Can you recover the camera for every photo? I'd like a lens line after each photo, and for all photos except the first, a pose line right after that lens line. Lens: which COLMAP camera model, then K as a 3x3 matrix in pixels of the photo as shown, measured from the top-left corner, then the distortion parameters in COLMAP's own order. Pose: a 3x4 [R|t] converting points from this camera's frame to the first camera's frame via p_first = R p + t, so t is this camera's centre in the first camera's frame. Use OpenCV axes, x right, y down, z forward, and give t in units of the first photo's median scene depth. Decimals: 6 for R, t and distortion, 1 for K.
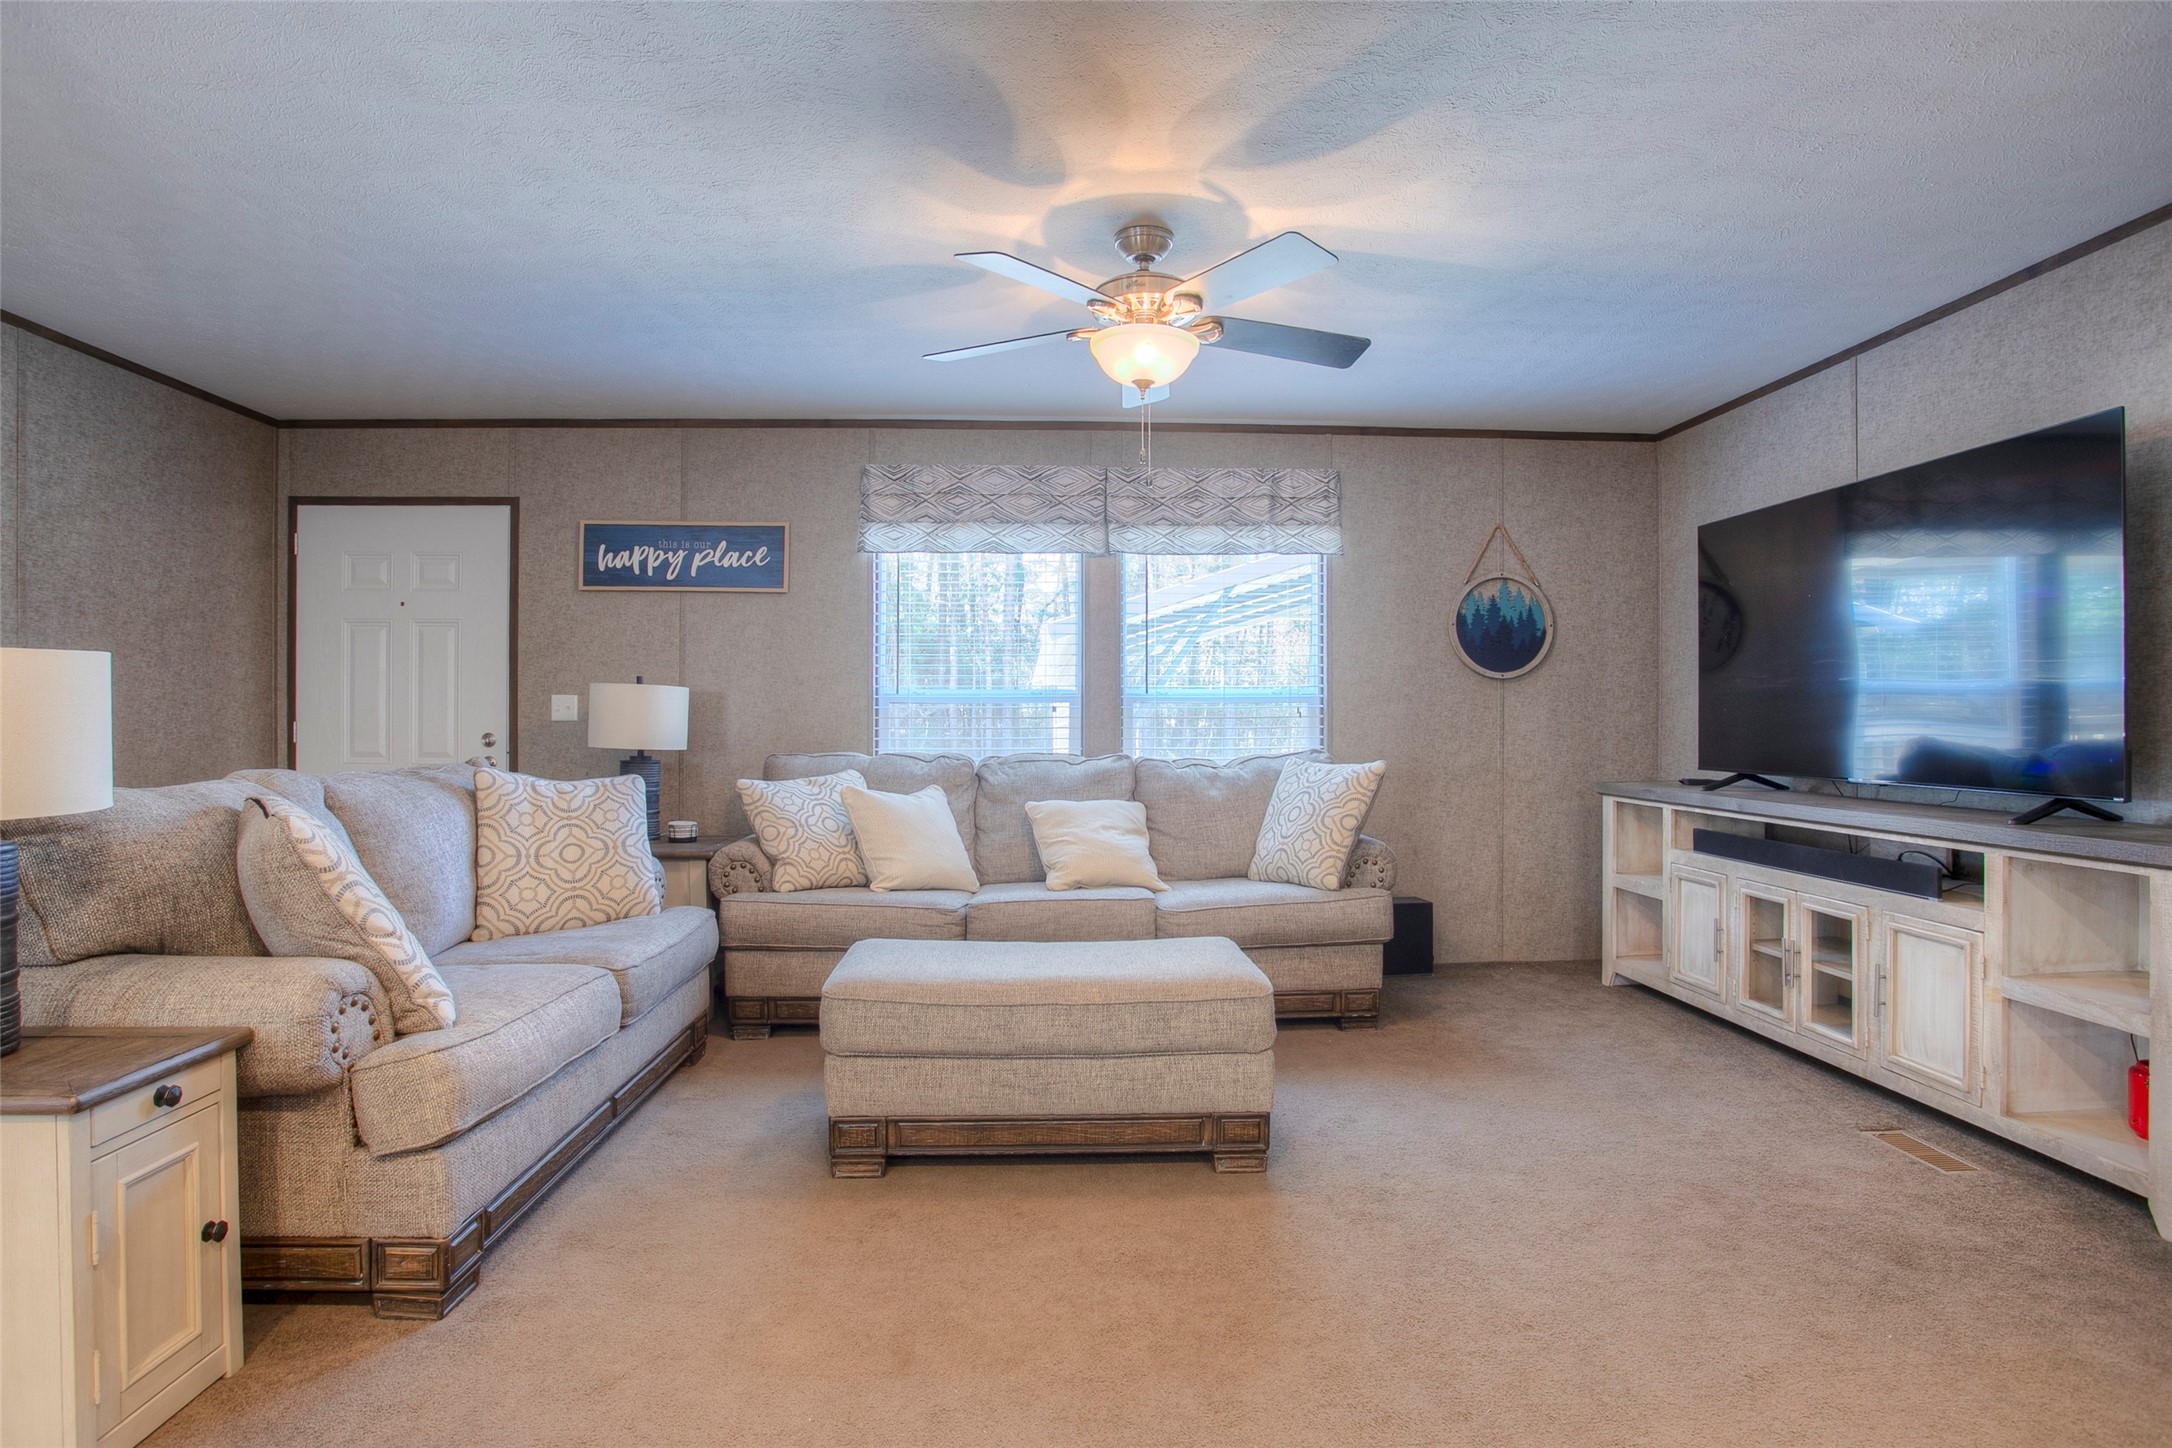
lens RADIAL K [[1087.1, 0, 1086.0], [0, 1087.1, 724.0], [0, 0, 1]] dist [-0.088442, 0.038178]
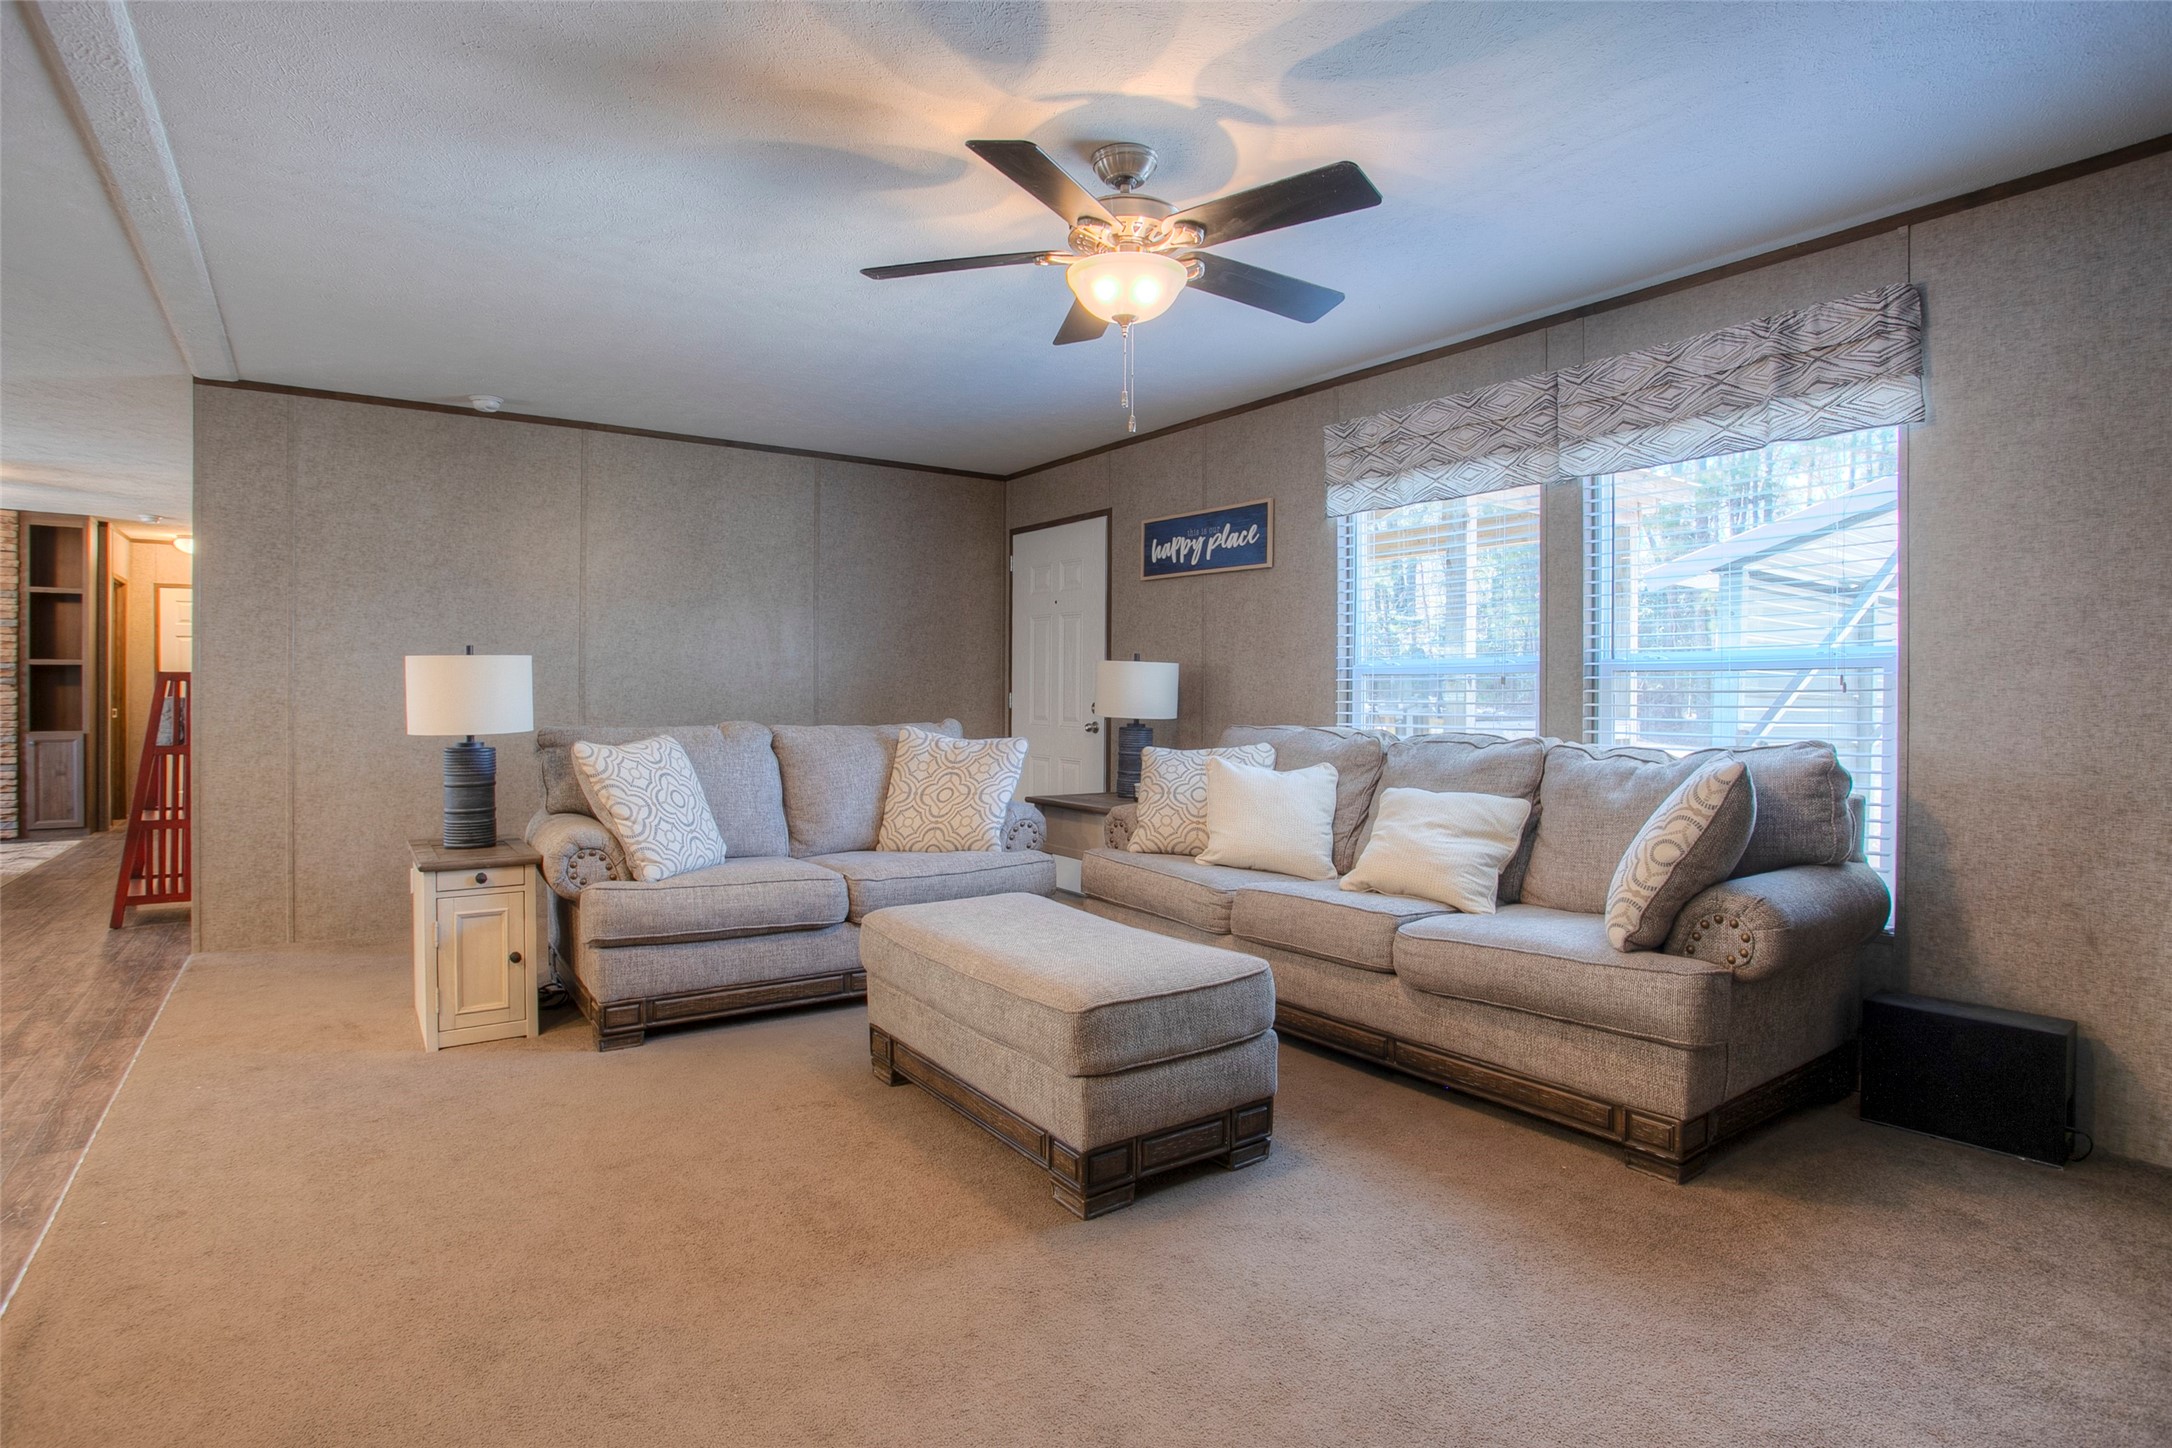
lens RADIAL K [[1102.8, 0, 1078.4], [0, 1102.8, 694.1], [0, 0, 1]] dist [-0.093394, 0.043051]
pose [[0.528924, 0.003891, -0.848660, 0.518312], [-0.007406, 0.999973, -0.000031, -0.001083], [0.848637, 0.006301, 0.528939, 0.309309]]
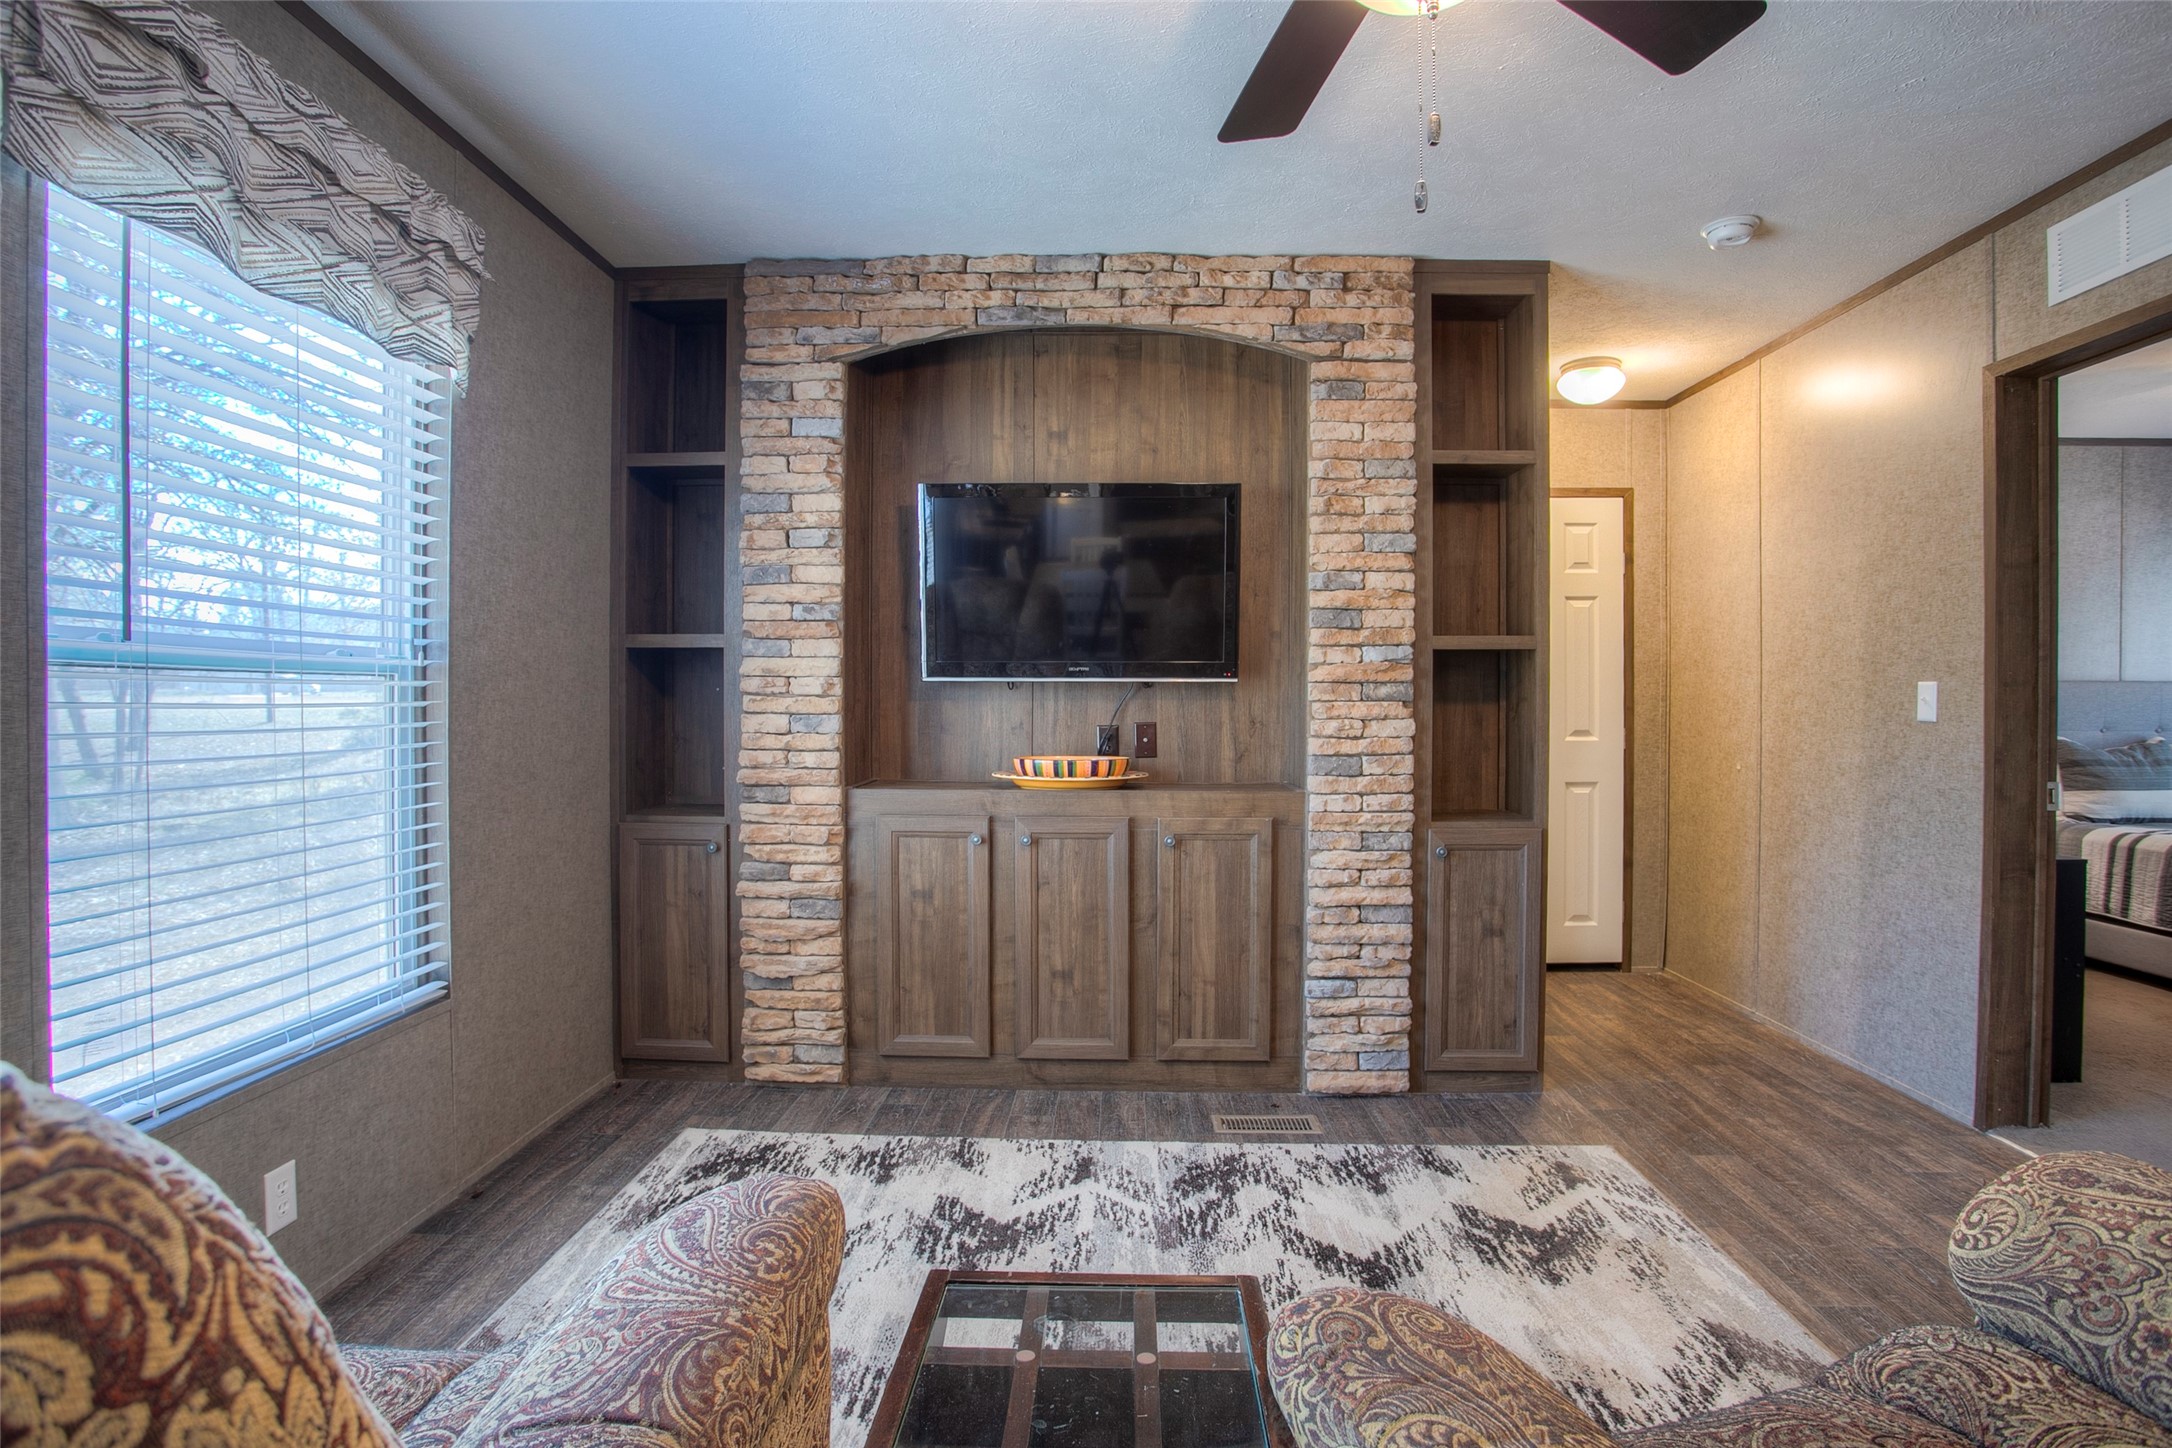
lens RADIAL K [[1087.1, 0, 1086.0], [0, 1087.1, 724.0], [0, 0, 1]] dist [-0.088442, 0.038178]
pose [[-0.074963, 0.013141, -0.997100, -1.098345], [-0.008190, 0.999871, 0.013793, 0.002477], [0.997153, 0.009200, -0.074846, -0.388911]]
